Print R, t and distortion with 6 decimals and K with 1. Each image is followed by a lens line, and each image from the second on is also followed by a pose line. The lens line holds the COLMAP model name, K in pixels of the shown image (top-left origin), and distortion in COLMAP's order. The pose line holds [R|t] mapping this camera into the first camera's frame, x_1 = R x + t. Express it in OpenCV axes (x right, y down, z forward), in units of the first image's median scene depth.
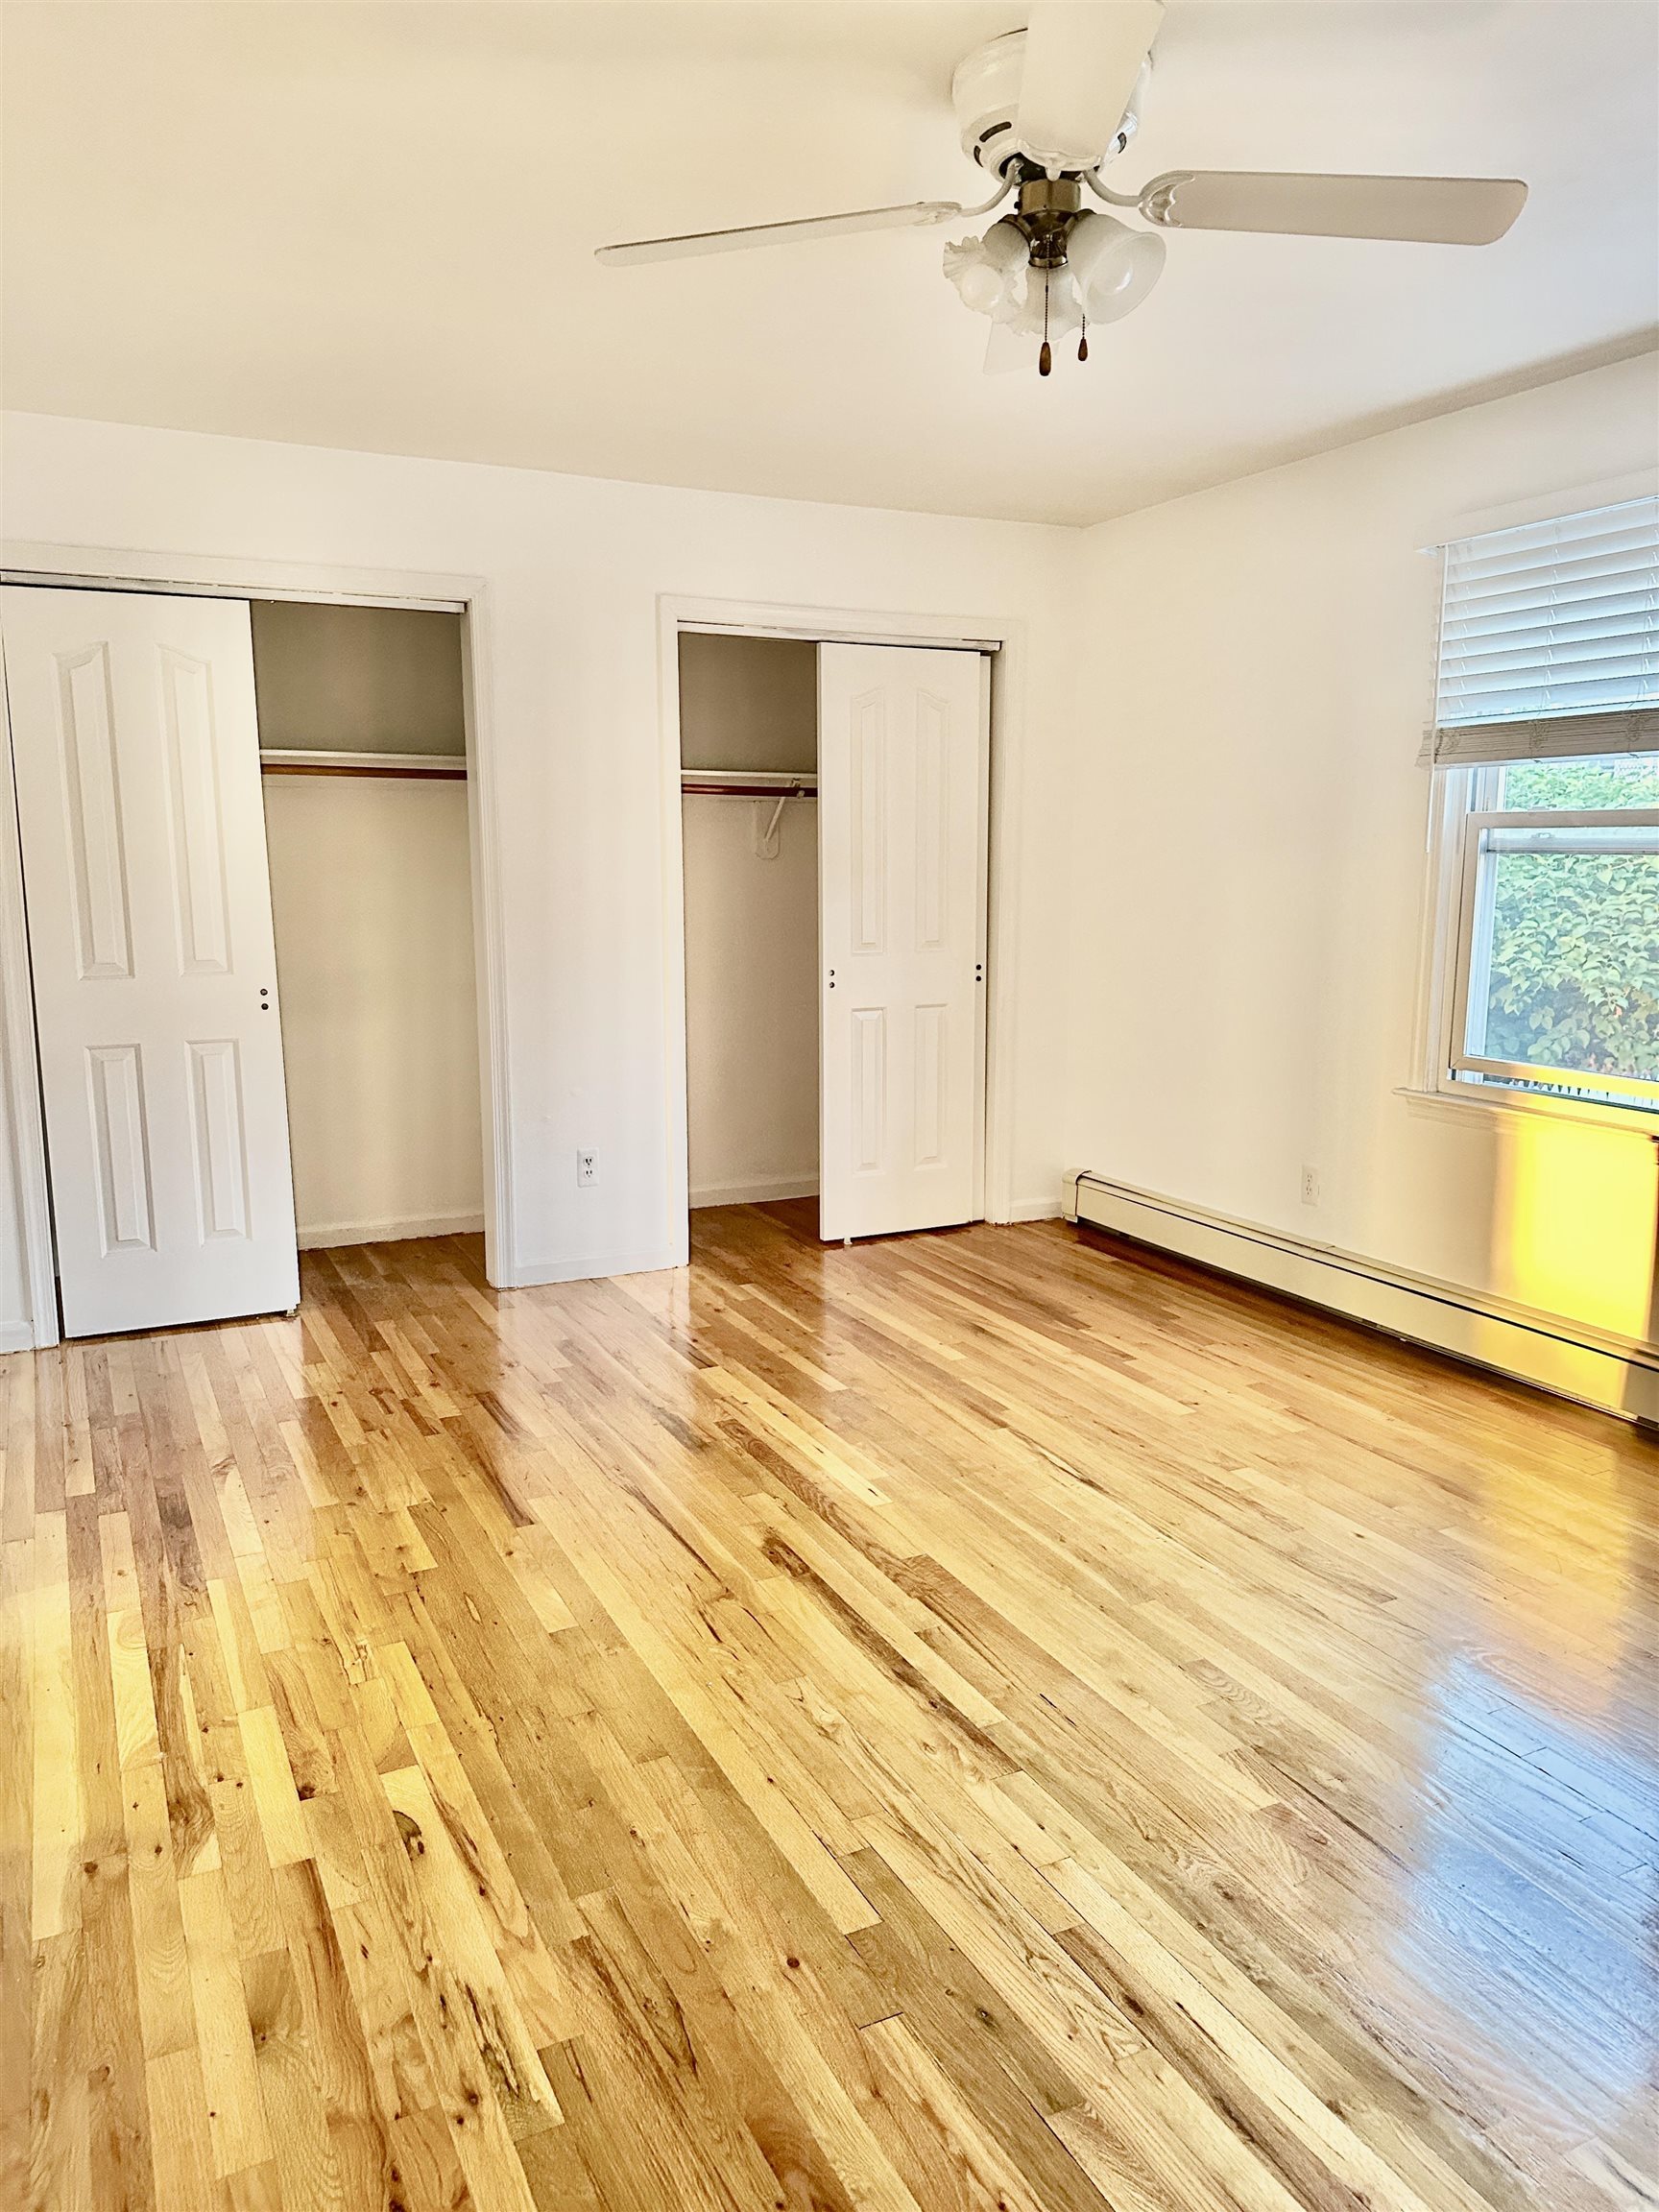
lens RADIAL K [[1544.3, 0, 829.5], [0, 1544.3, 1106.0], [0, 0, 1]] dist [0.161981, -0.237307]
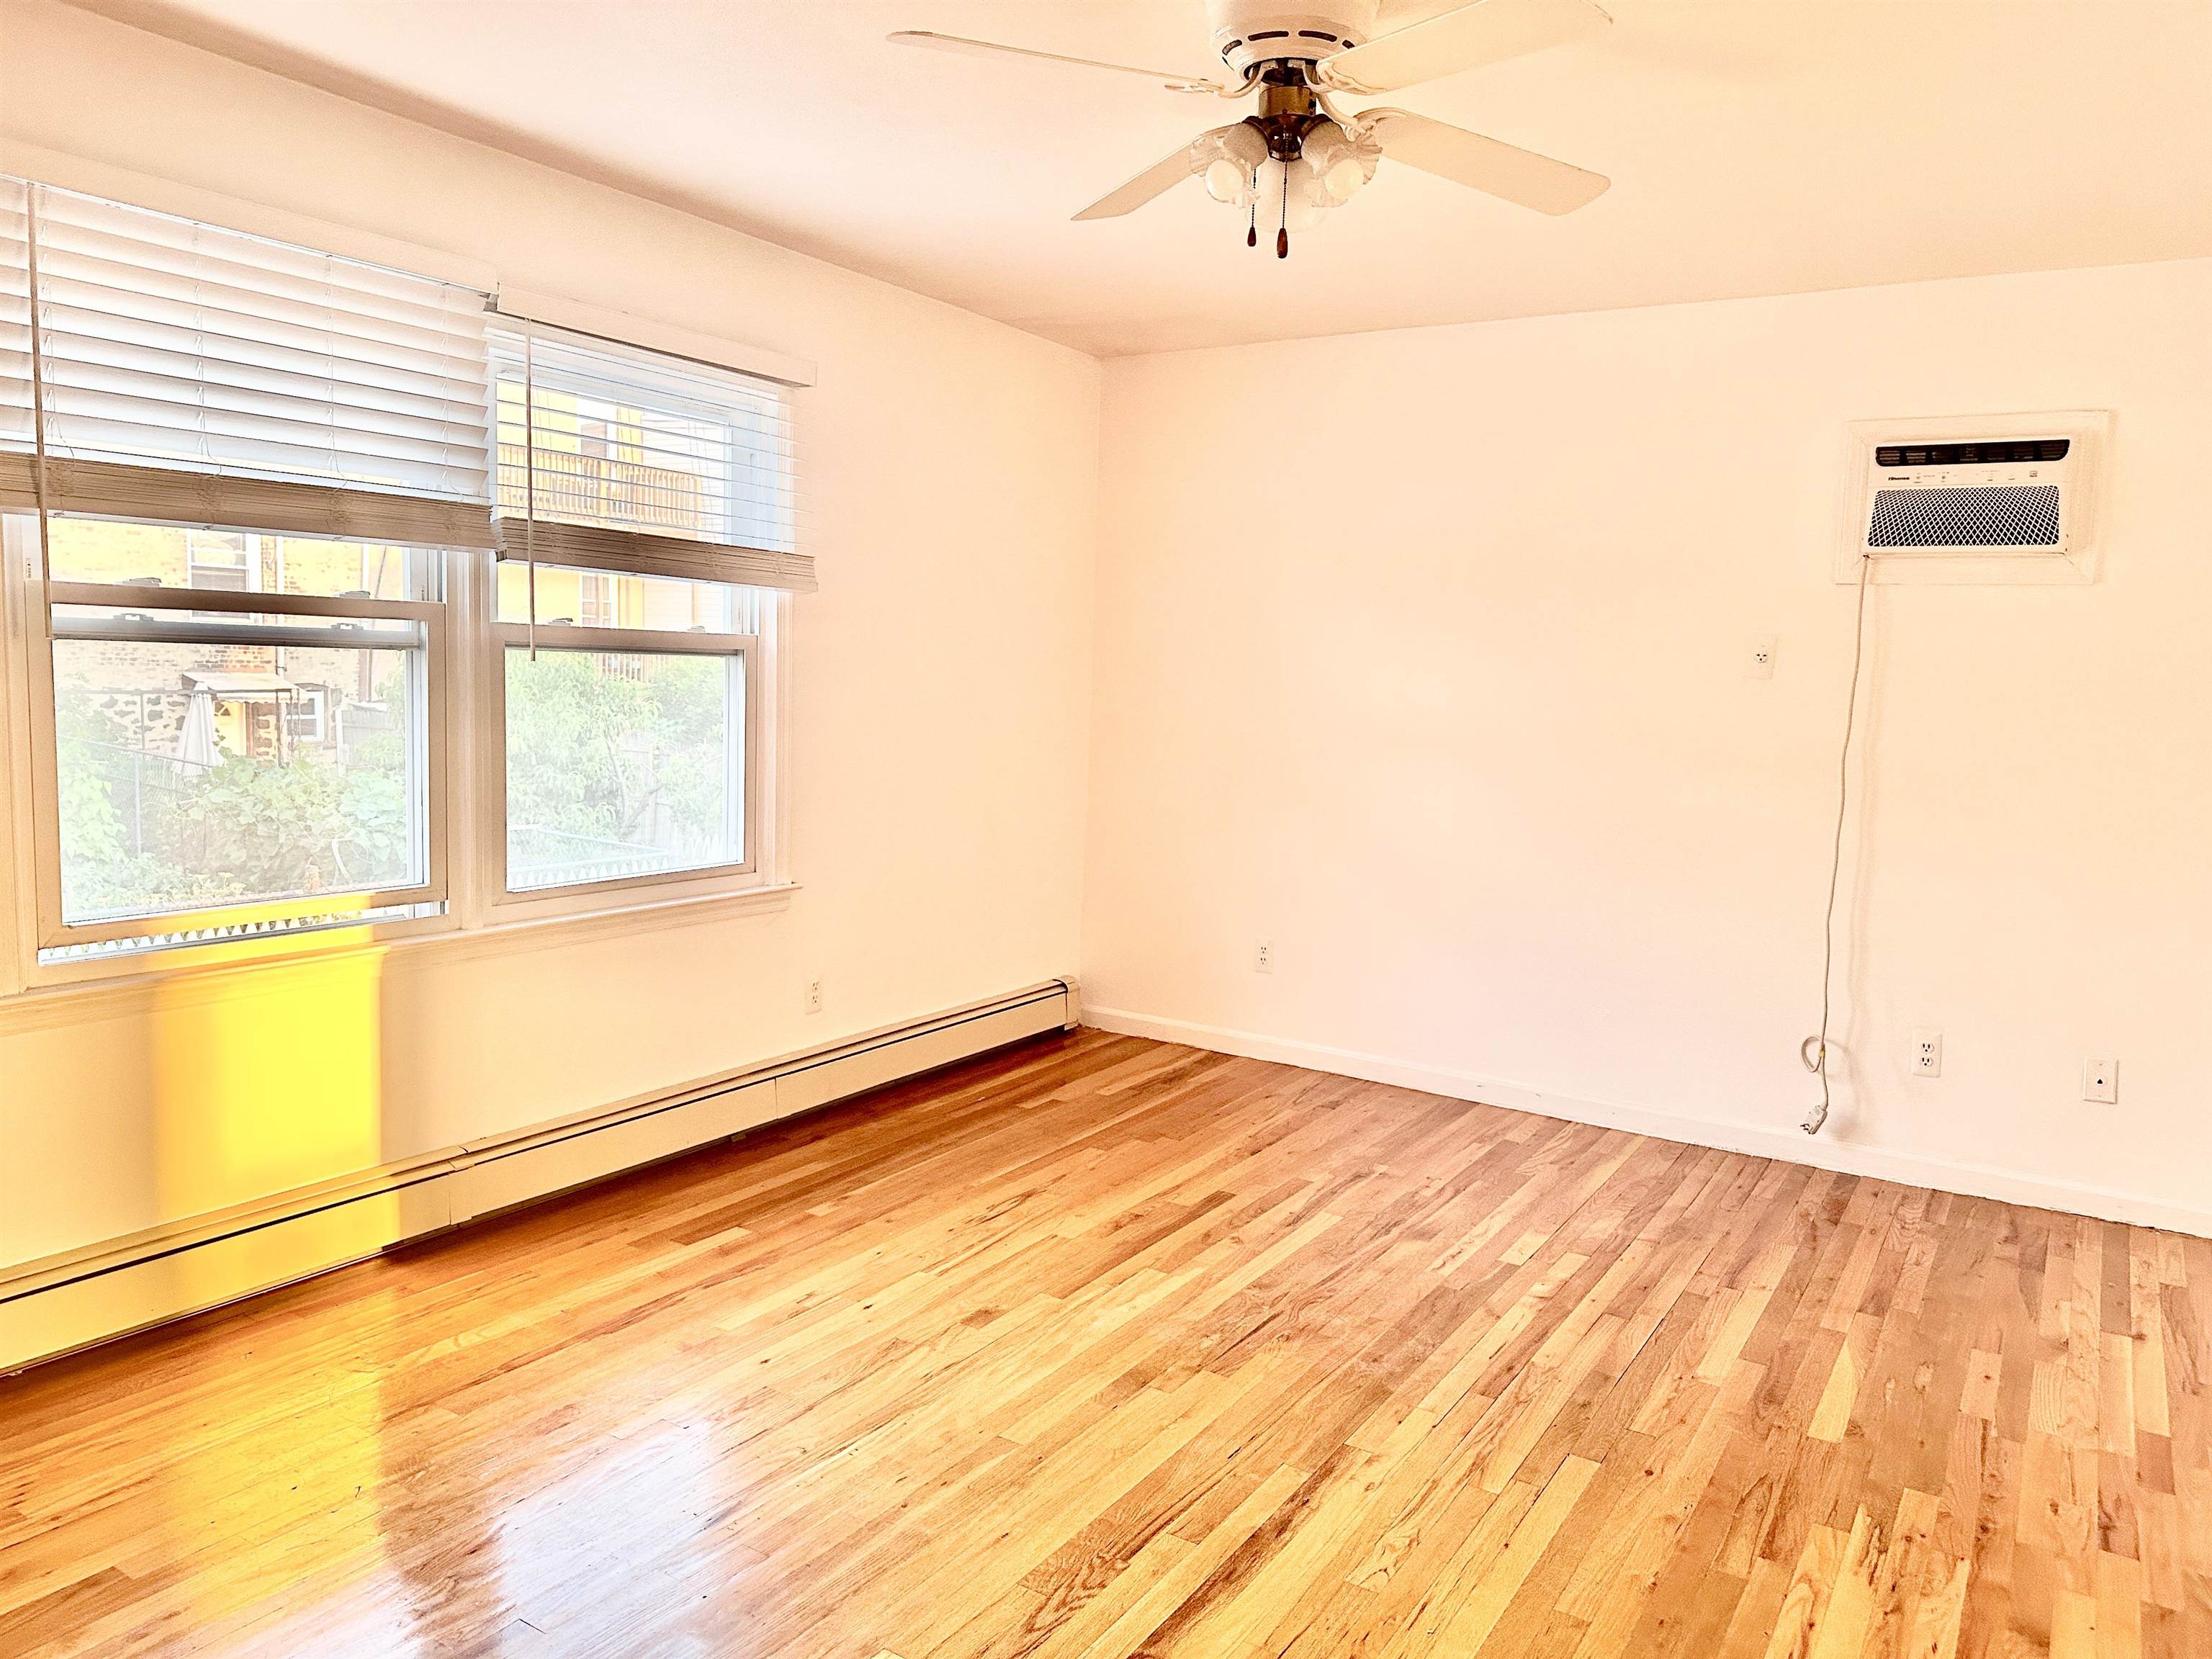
lens RADIAL K [[1577.7, 0, 1100.4], [0, 1577.7, 865.1], [0, 0, 1]] dist [-0.000358, 0.001596]
pose [[-0.522299, -0.128418, 0.843038, -0.797503], [0.098176, 0.972968, 0.209034, -0.299849], [-0.847092, 0.191945, -0.495572, 1.805425]]
